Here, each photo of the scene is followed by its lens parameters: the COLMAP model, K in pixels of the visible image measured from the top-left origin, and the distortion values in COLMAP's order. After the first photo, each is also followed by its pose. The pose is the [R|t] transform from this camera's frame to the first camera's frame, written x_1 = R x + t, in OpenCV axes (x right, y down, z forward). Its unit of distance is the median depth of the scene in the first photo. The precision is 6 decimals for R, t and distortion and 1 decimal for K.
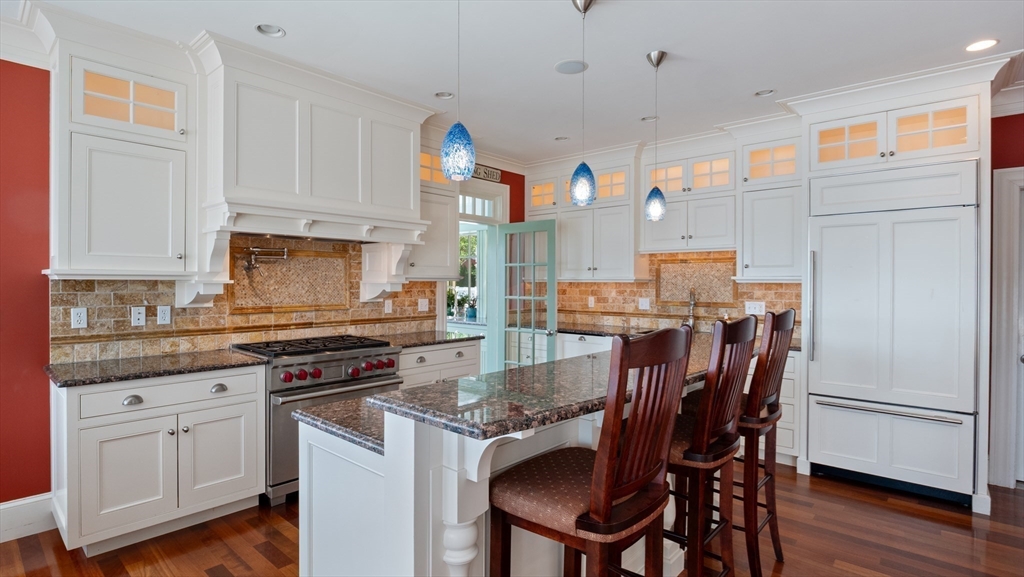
lens RADIAL K [[498.5, 0, 503.1], [0, 498.5, 285.1], [0, 0, 1]] dist [-0.013662, -0.001470]
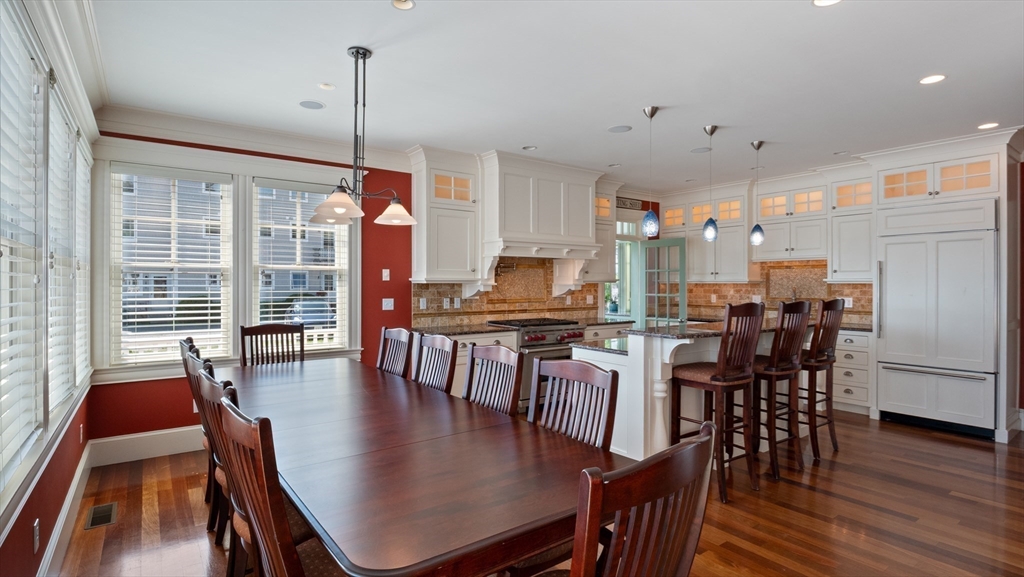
lens RADIAL K [[498.5, 0, 503.1], [0, 498.5, 285.1], [0, 0, 1]] dist [-0.013662, -0.001470]
pose [[0.975803, -0.002951, -0.218632, -0.117788], [0.002381, 0.999993, -0.002873, 0.001847], [0.218639, 0.002283, 0.975803, -0.607273]]
